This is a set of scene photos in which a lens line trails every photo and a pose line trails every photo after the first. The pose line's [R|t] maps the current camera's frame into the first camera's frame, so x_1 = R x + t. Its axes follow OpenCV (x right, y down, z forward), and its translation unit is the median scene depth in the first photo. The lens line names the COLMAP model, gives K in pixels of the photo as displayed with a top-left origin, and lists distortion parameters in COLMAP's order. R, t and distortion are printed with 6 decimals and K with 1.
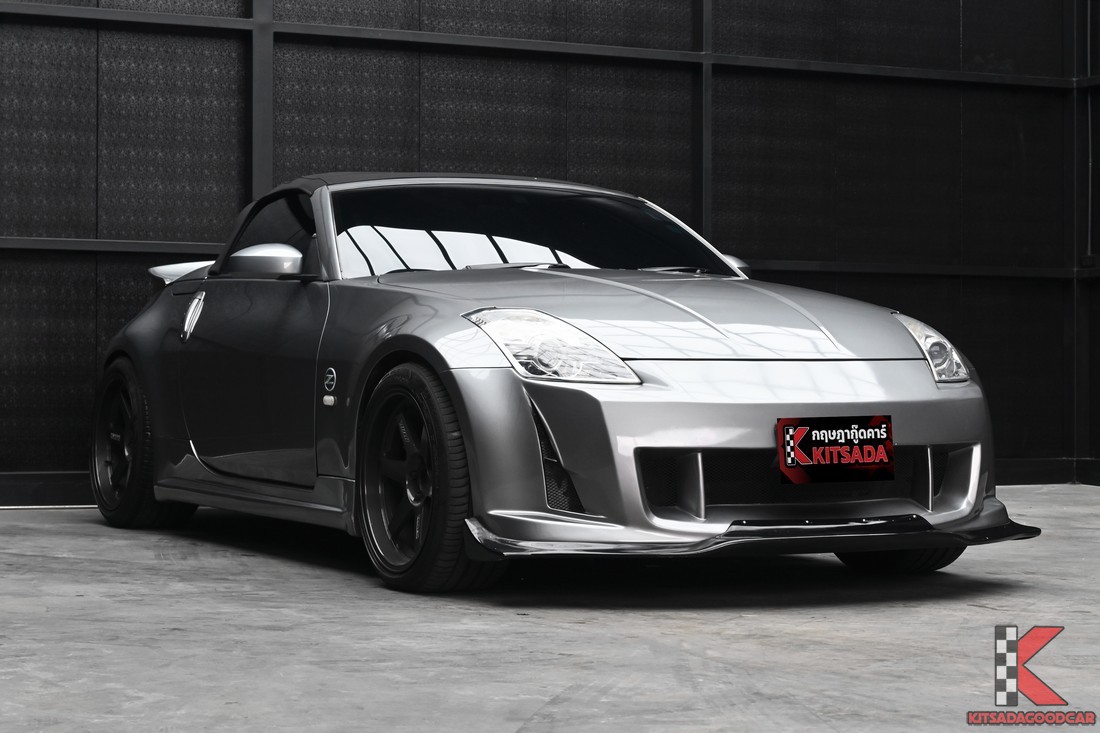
lens RADIAL K [[2191.8, 0, 551.9], [0, 2191.8, 401.8], [0, 0, 1]] dist [-0.000439, 0.000000]
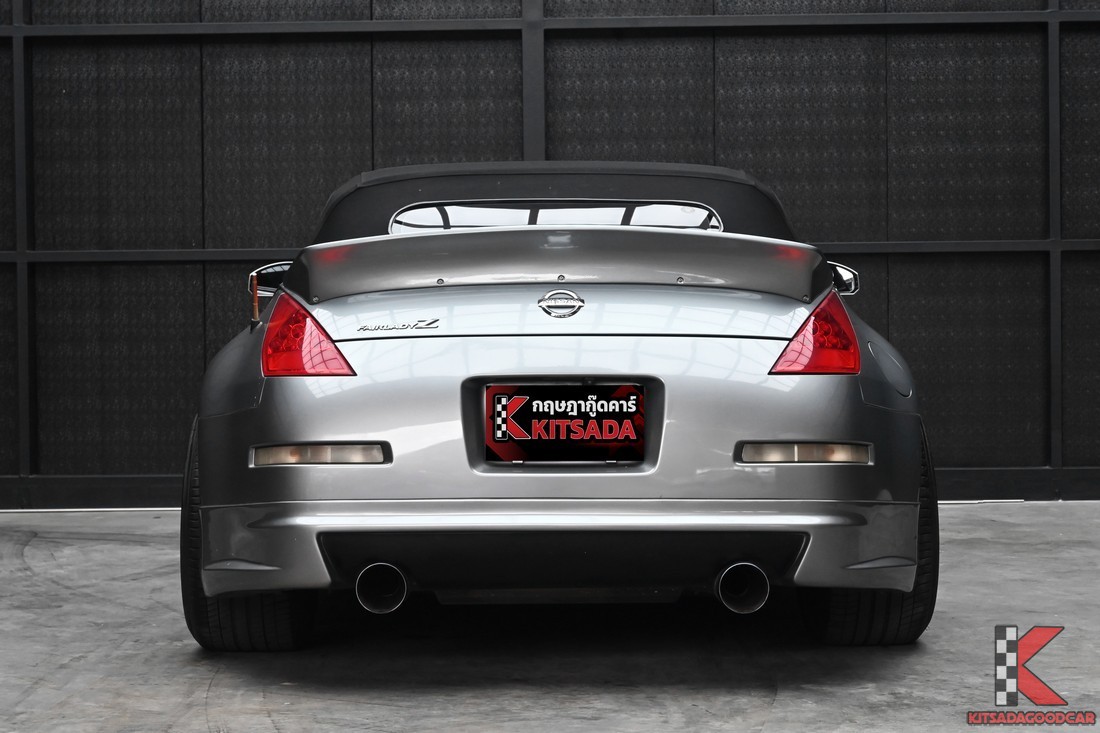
lens RADIAL K [[2191.8, 0, 555.6], [0, 2191.8, 367.9], [0, 0, 1]] dist [-0.000439, 0.000000]
pose [[0.888617, -0.005417, -0.458618, 0.322024], [0.006224, 0.999981, 0.000248, -0.016574], [0.458608, -0.003075, 0.888634, 0.124799]]
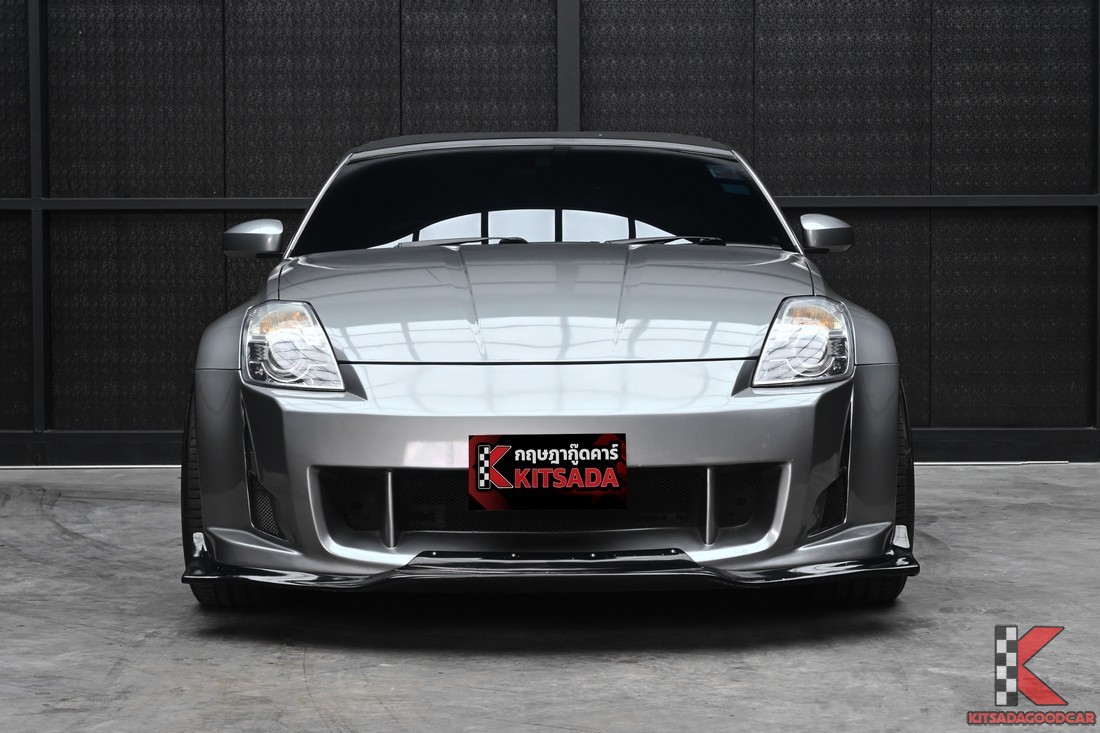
lens RADIAL K [[2191.8, 0, 540.8], [0, 2191.8, 368.7], [0, 0, 1]] dist [-0.000439, 0.000000]
pose [[0.898593, 0.012186, -0.438613, 0.272051], [-0.000162, 0.999623, 0.027441, -0.022538], [0.438782, -0.024588, 0.898257, 0.130796]]
